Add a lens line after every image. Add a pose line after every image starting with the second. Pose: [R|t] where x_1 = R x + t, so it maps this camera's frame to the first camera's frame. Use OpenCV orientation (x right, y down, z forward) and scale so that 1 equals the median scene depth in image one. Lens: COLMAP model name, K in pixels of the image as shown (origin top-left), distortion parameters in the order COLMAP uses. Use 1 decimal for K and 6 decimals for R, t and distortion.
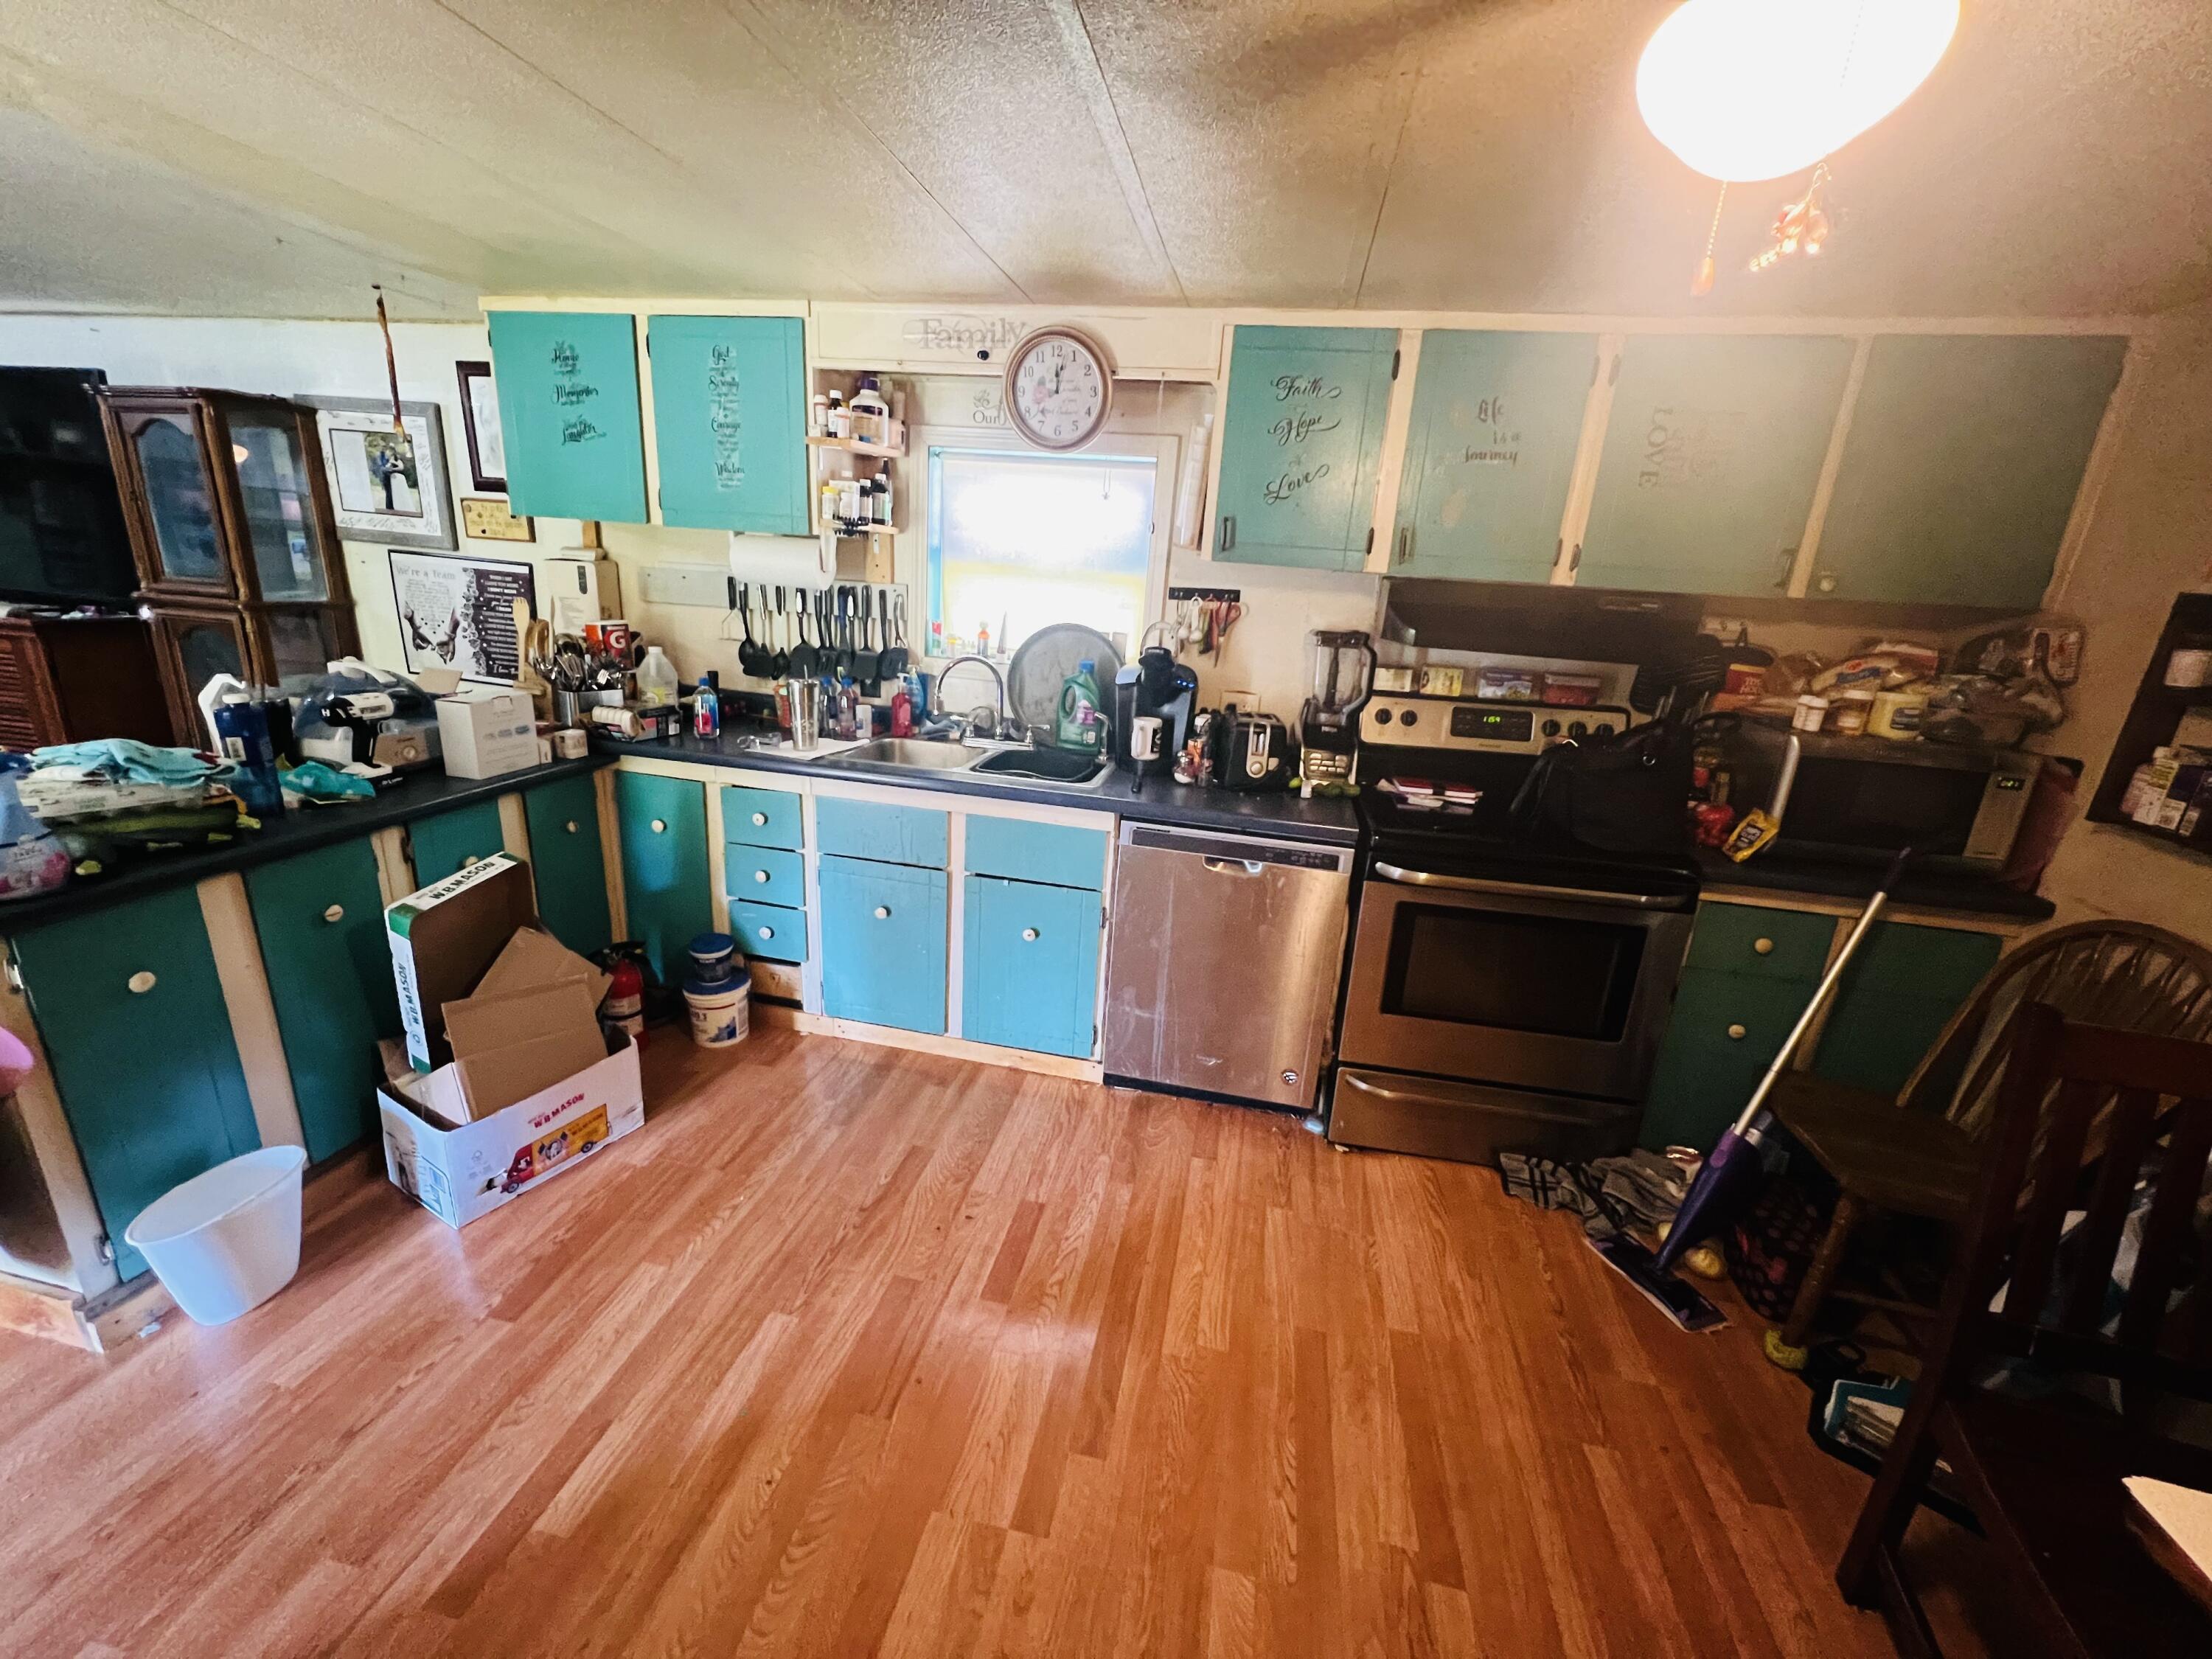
lens RADIAL K [[884.3, 0, 1102.4], [0, 884.3, 830.1], [0, 0, 1]] dist [-0.000262, -0.000078]
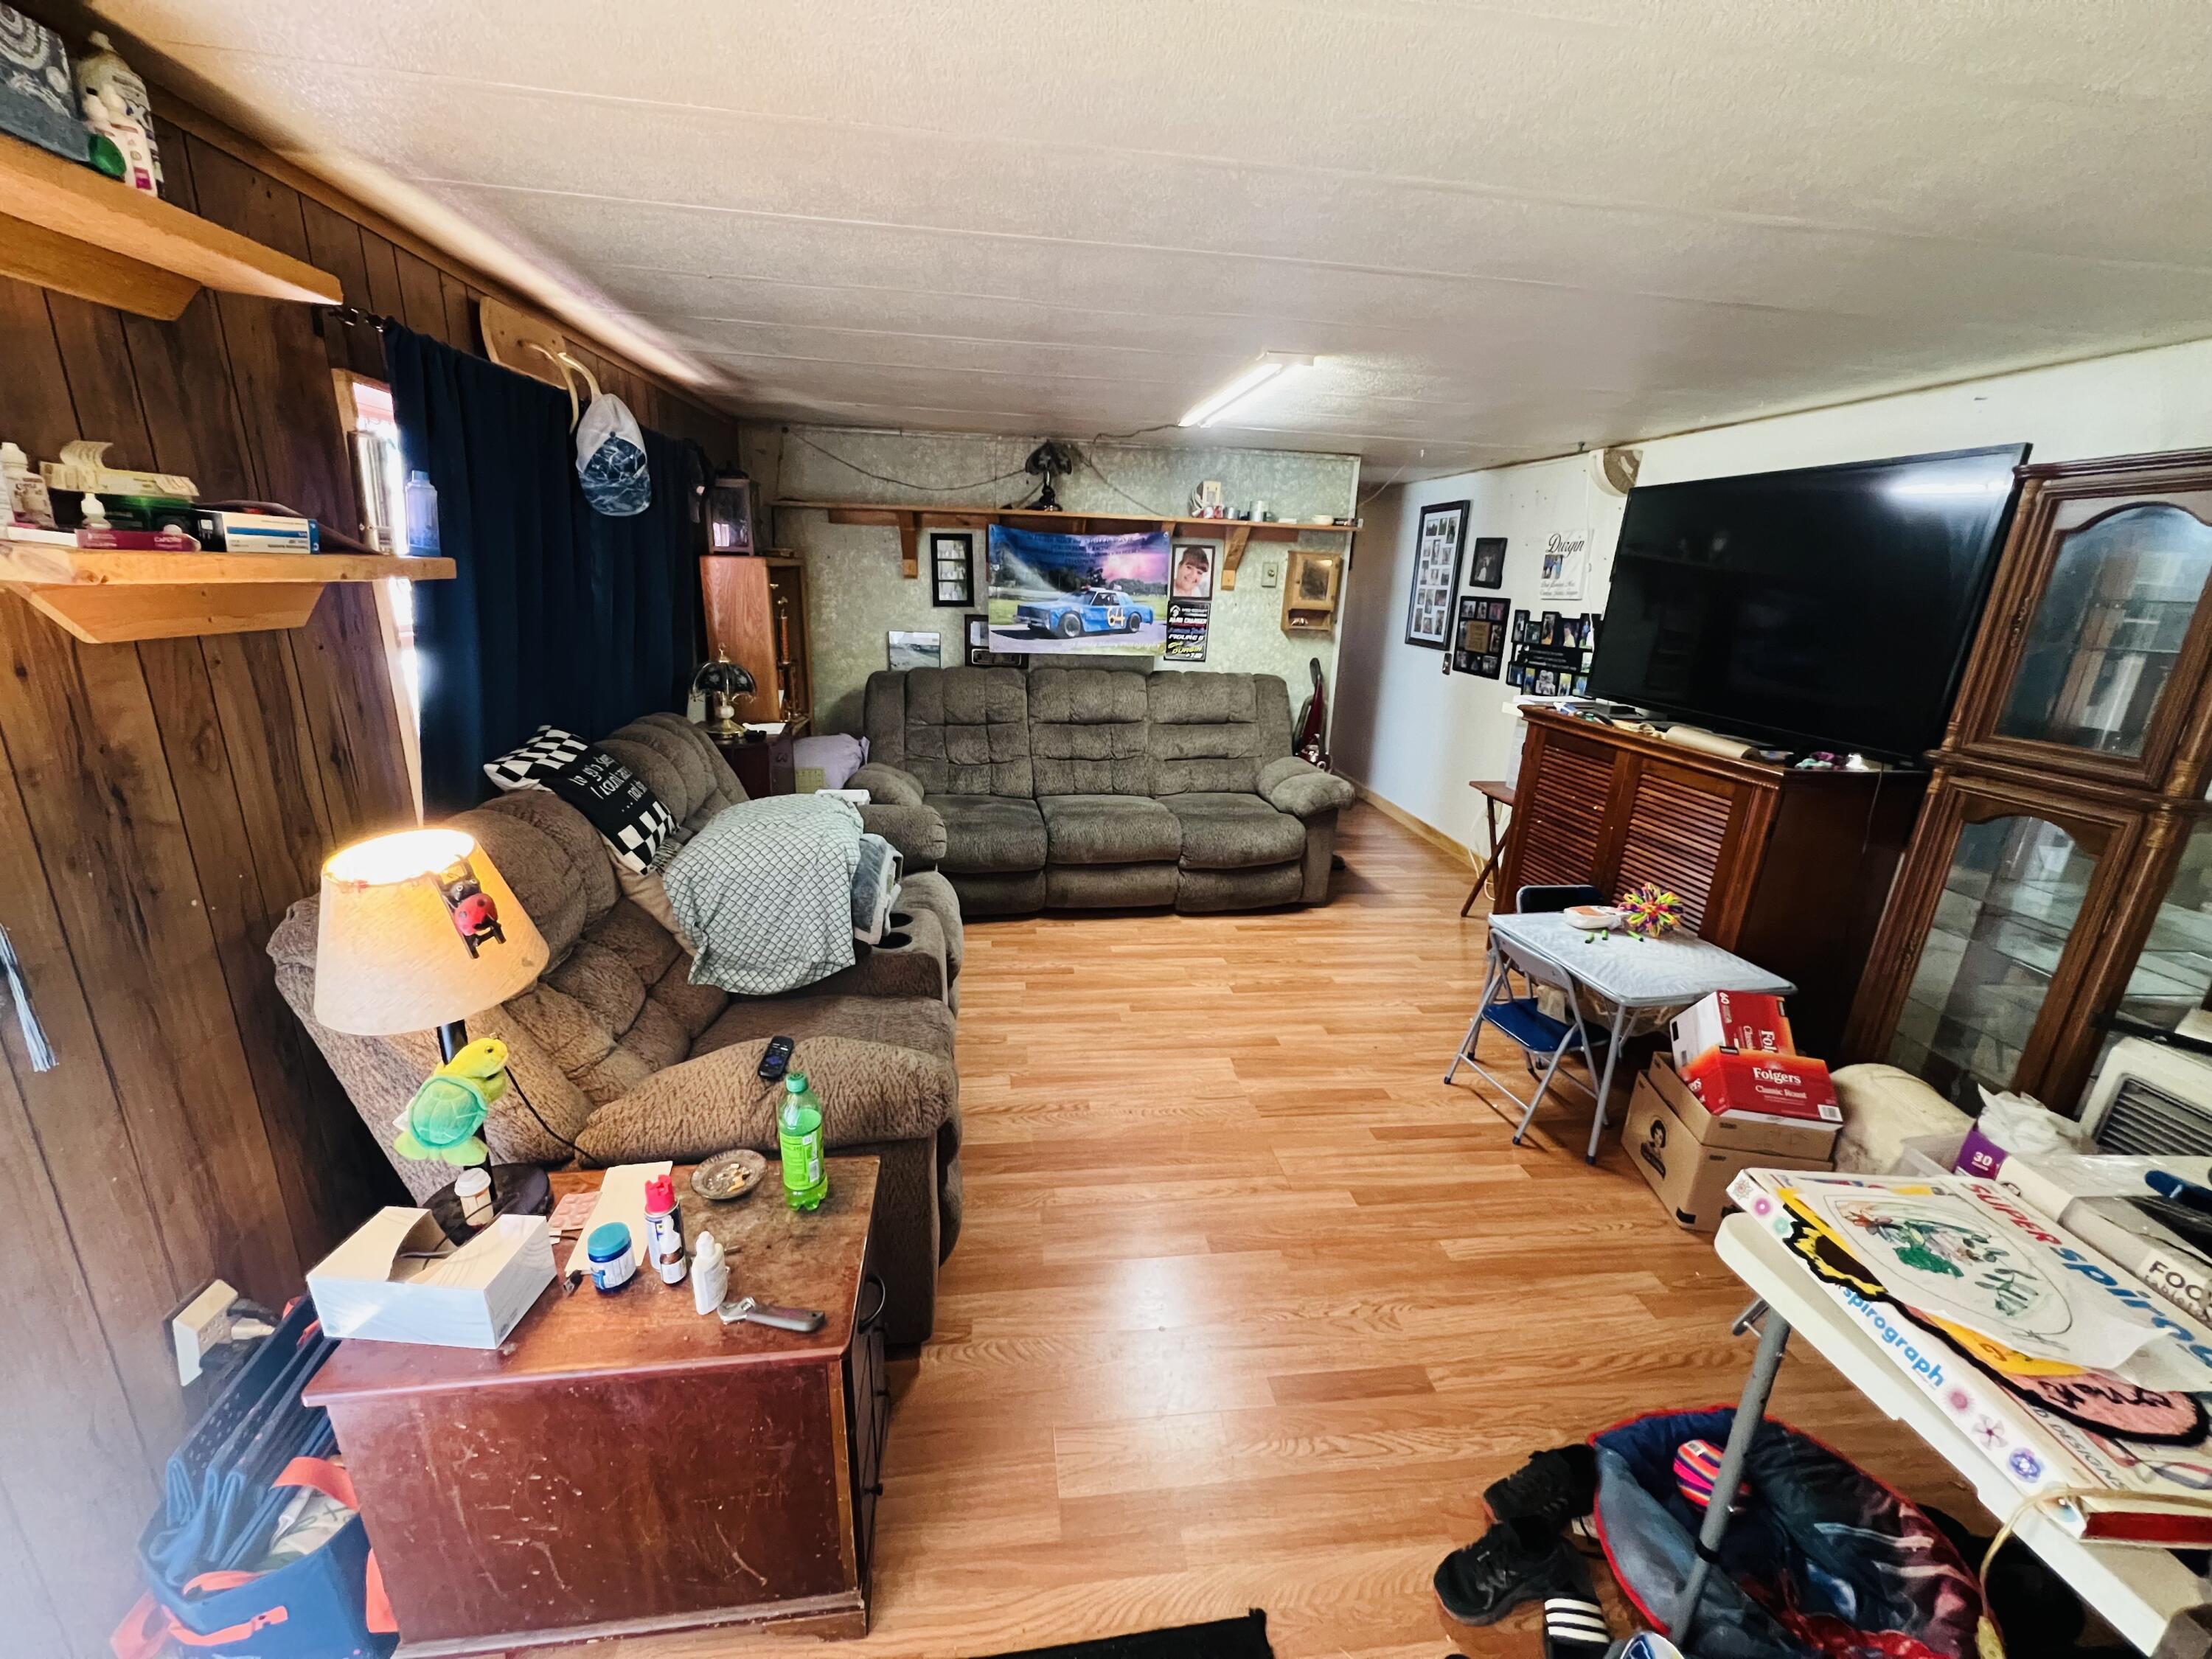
lens RADIAL K [[884.3, 0, 1098.9], [0, 884.3, 830.8], [0, 0, 1]] dist [-0.000262, -0.000078]
pose [[0.326536, 0.219809, -0.919270, -0.628523], [-0.294580, 0.947808, 0.121994, -0.095129], [0.898107, 0.230963, 0.374245, 0.143661]]
